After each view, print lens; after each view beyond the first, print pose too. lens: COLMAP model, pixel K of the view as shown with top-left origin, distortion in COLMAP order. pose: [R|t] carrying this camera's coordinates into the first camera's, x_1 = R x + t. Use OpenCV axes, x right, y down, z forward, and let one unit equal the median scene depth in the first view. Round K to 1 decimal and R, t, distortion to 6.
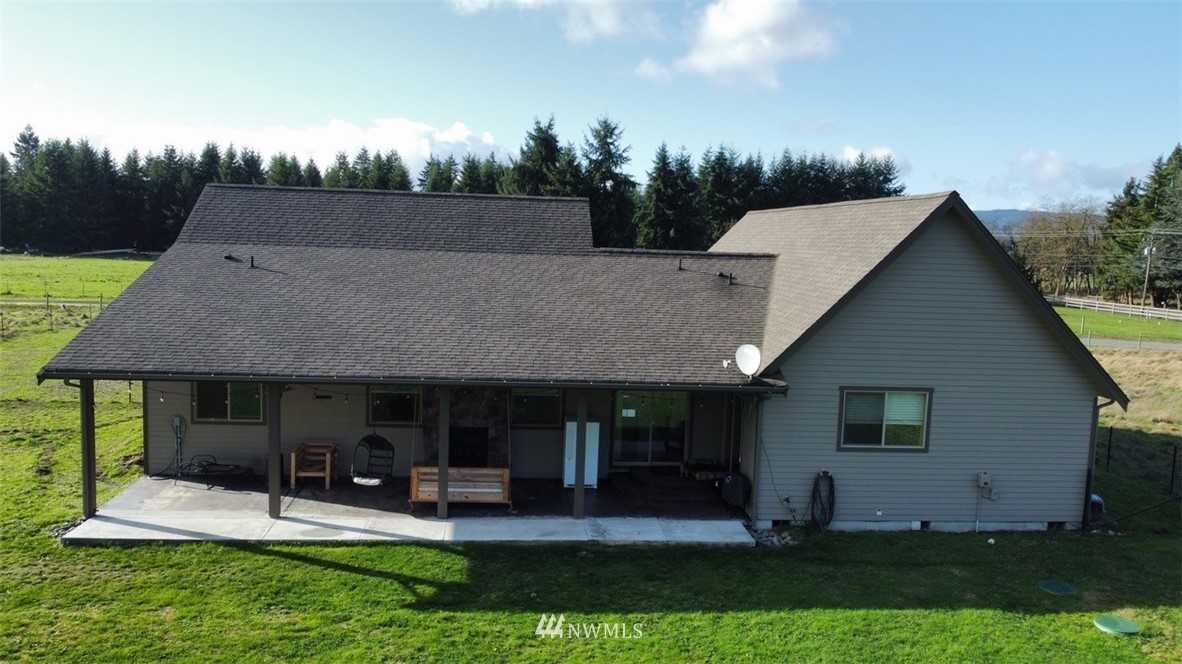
lens RADIAL K [[921.2, 0, 591.0], [0, 921.2, 332.0], [0, 0, 1]] dist [-0.002838, -0.003058]
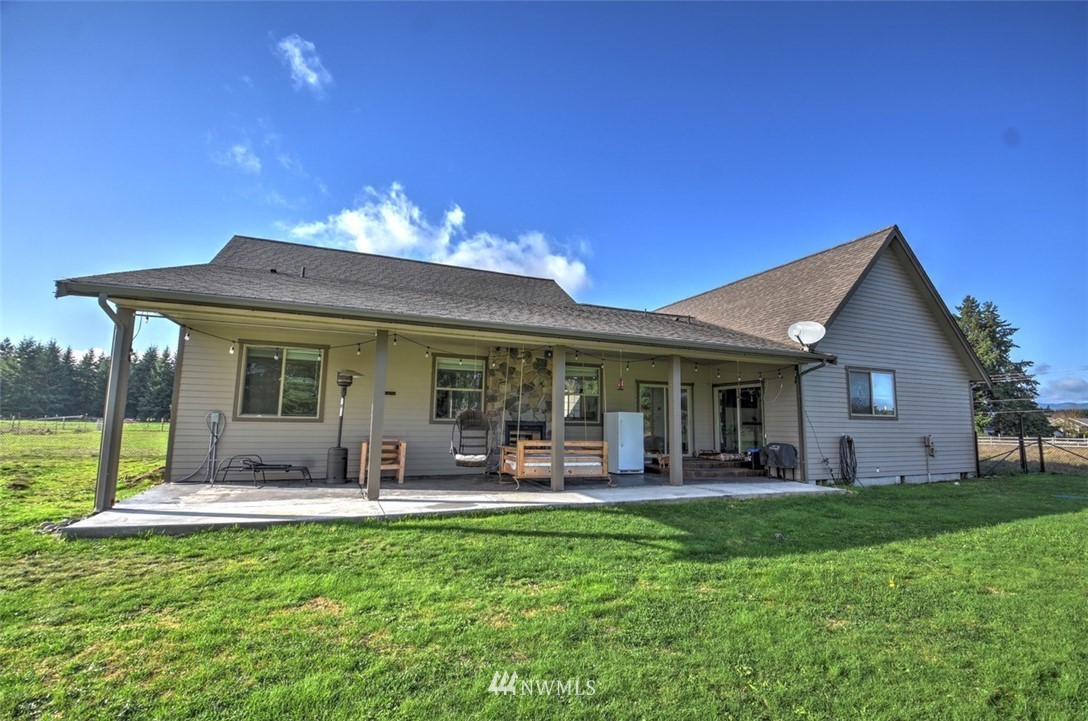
lens RADIAL K [[488.7, 0, 544.0], [0, 488.7, 360.5], [0, 0, 1]] dist [-0.000851, -0.015553]
pose [[0.951594, 0.021584, 0.306598, -0.324036], [0.048254, 0.974670, -0.218382, 0.177080], [-0.303546, 0.222606, 0.926448, 0.506469]]
